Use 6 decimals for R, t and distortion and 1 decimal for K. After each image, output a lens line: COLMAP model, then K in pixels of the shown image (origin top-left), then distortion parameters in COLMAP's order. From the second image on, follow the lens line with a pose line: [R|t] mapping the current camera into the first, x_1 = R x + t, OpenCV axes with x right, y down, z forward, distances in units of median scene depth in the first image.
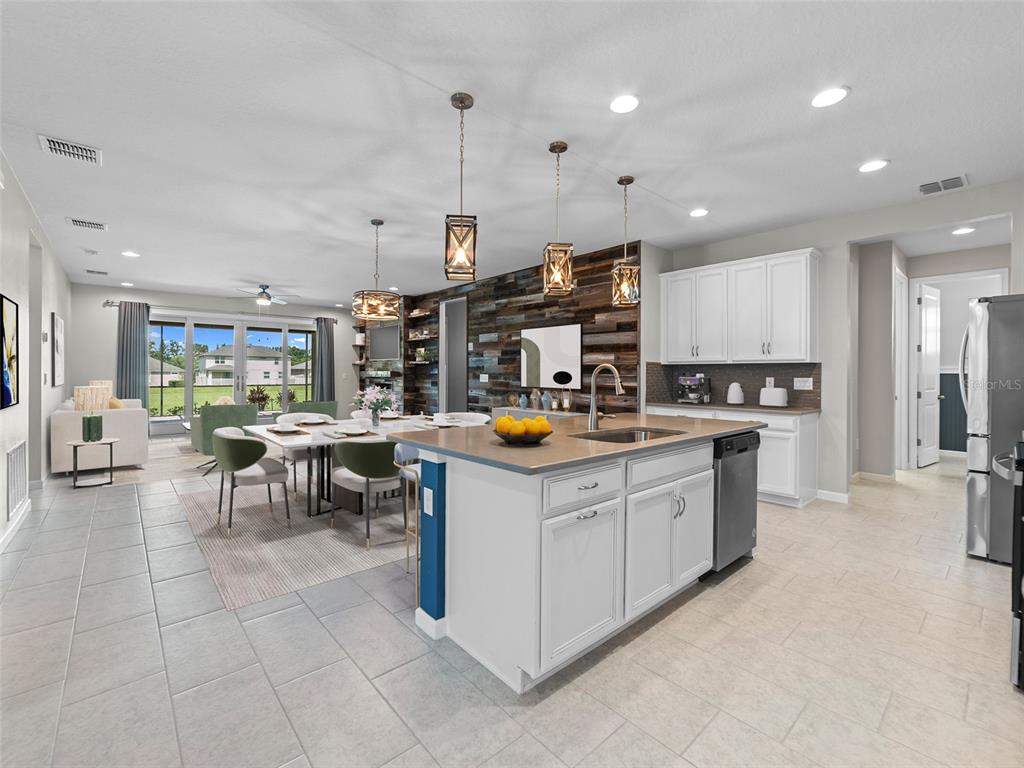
lens RADIAL K [[451.0, 0, 513.4], [0, 451.0, 374.9], [0, 0, 1]] dist [-0.012611, 0.000708]
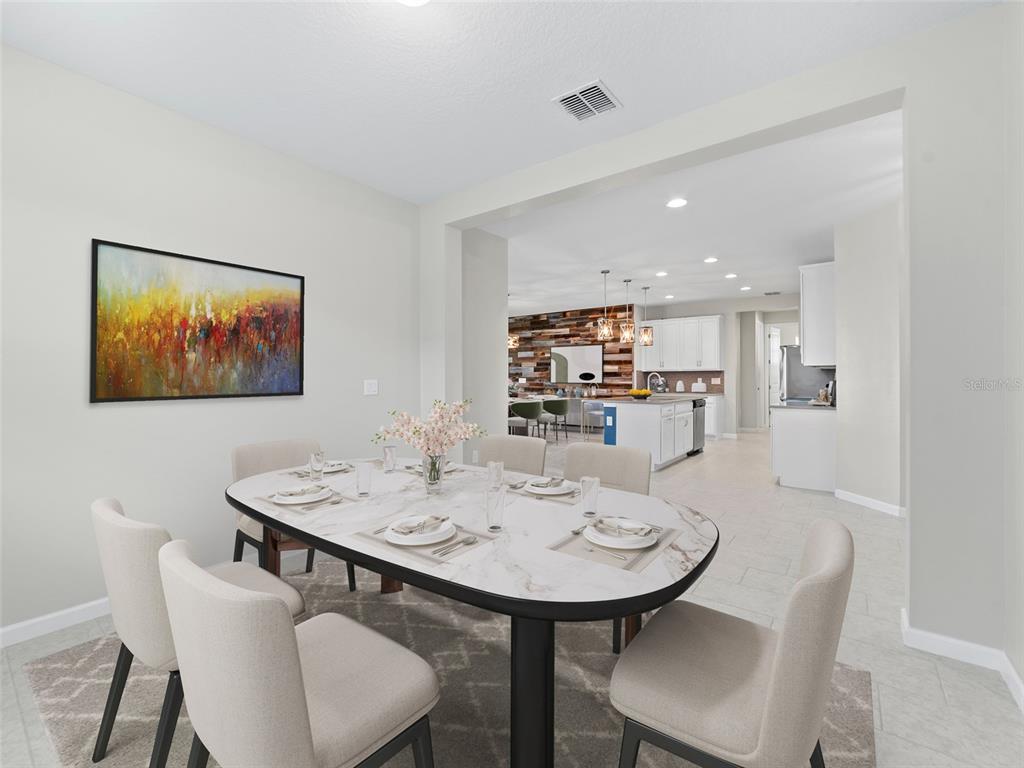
lens RADIAL K [[451.0, 0, 508.1], [0, 451.0, 381.4], [0, 0, 1]] dist [-0.012611, 0.000708]
pose [[0.983260, -0.008962, 0.181987, -0.446866], [0.008504, 0.999958, 0.003299, 0.005187], [-0.182009, -0.001697, 0.983295, -0.570896]]
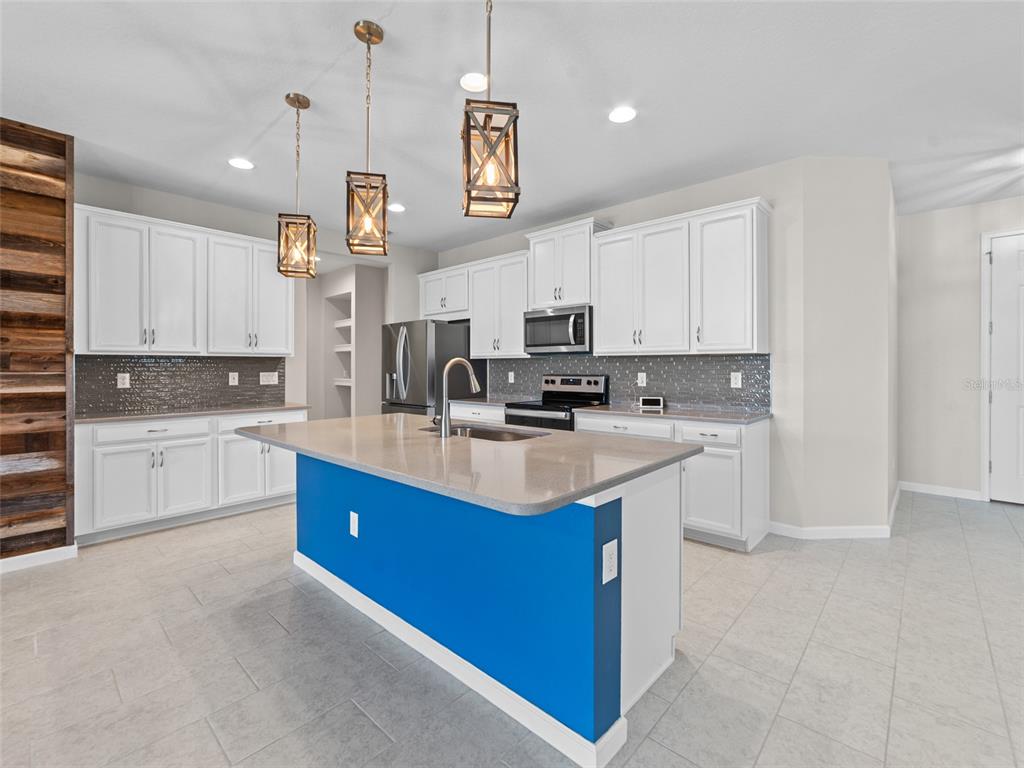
lens RADIAL K [[451.0, 0, 523.7], [0, 451.0, 367.8], [0, 0, 1]] dist [-0.012611, 0.000708]
pose [[-0.108459, -0.004172, 0.994092, -0.277033], [0.007541, 0.999959, 0.005019, -0.002799], [-0.994072, 0.008040, -0.108423, 0.396225]]
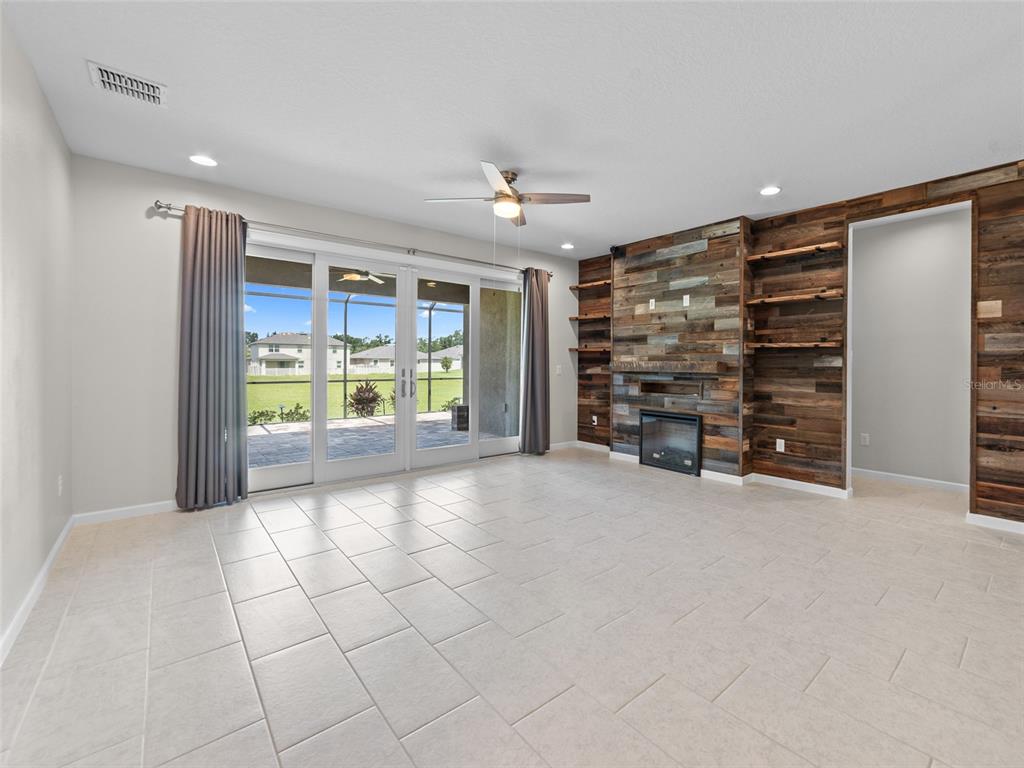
lens RADIAL K [[404.1, 0, 532.1], [0, 404.1, 362.8], [0, 0, 1]] dist [-0.017321, 0.000023]
pose [[0.999652, 0.003008, 0.026209, -0.658855], [-0.002912, 0.999989, -0.003694, -0.006546], [-0.026220, 0.003616, 0.999650, 0.719018]]
